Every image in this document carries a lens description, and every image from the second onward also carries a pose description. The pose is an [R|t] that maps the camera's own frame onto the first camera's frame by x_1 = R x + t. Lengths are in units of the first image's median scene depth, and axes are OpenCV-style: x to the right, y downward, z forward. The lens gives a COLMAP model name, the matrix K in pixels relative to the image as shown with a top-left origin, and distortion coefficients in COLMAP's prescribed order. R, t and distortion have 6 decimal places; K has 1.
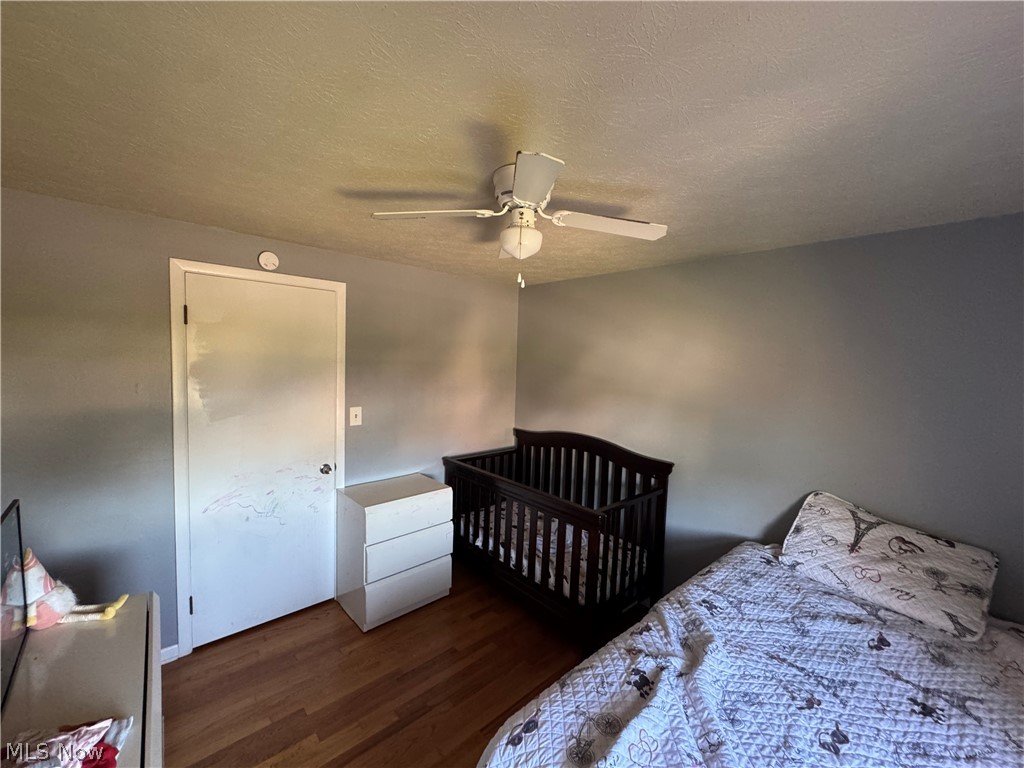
lens RADIAL K [[413.2, 0, 511.7], [0, 413.2, 382.5], [0, 0, 1]] dist [-0.002883, 0.000274]
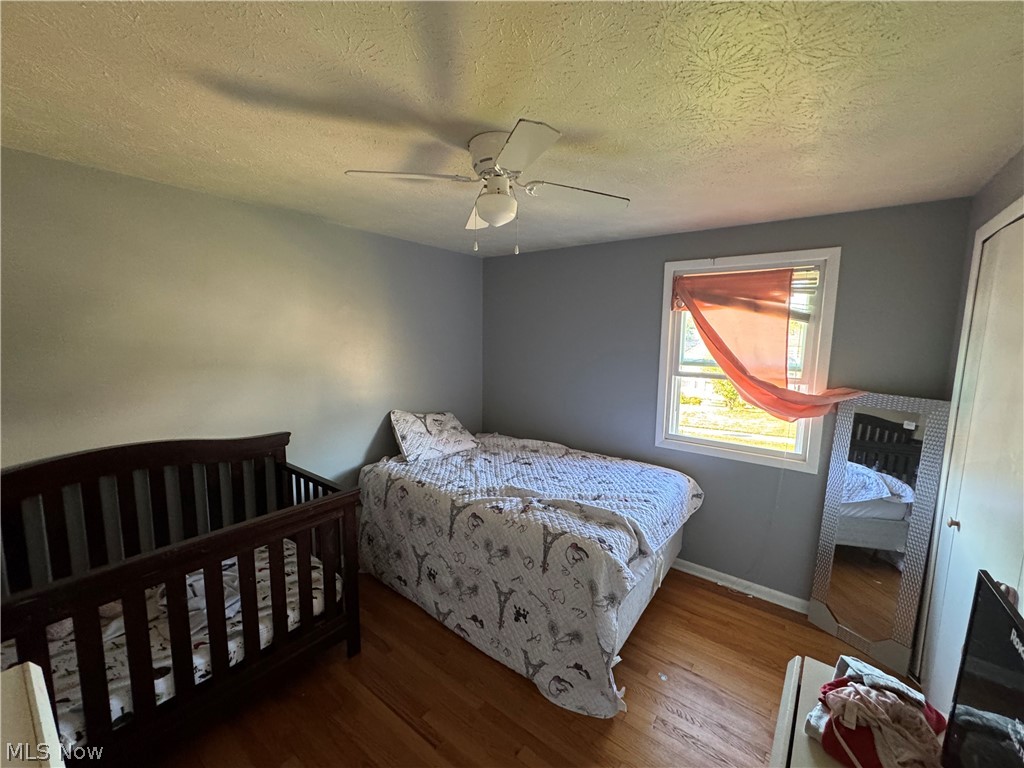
lens RADIAL K [[413.2, 0, 512.4], [0, 413.2, 385.1], [0, 0, 1]] dist [-0.002883, 0.000274]
pose [[-0.175121, -0.158682, 0.971675, -0.918728], [0.045773, 0.984547, 0.169033, -0.067202], [-0.983482, 0.074078, -0.165151, 1.013848]]
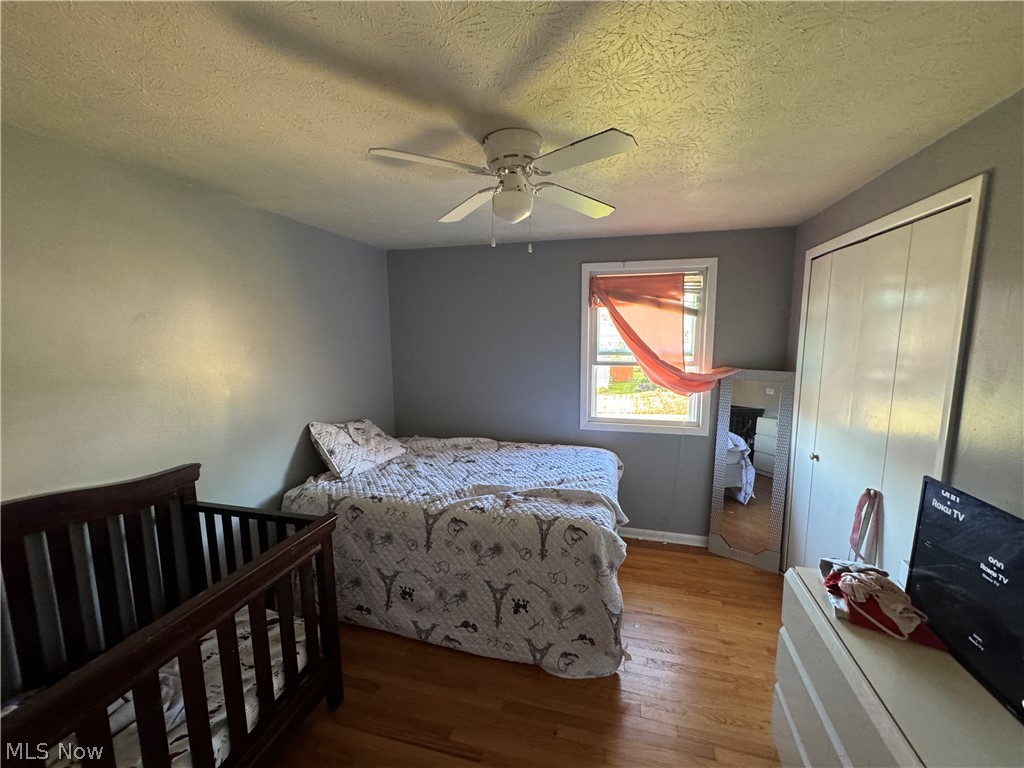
lens RADIAL K [[413.2, 0, 514.4], [0, 413.2, 385.0], [0, 0, 1]] dist [-0.002883, 0.000274]
pose [[-0.541568, -0.142092, 0.828561, -0.779934], [0.045350, 0.979238, 0.197574, -0.090894], [-0.839433, 0.144575, -0.523881, 1.391792]]
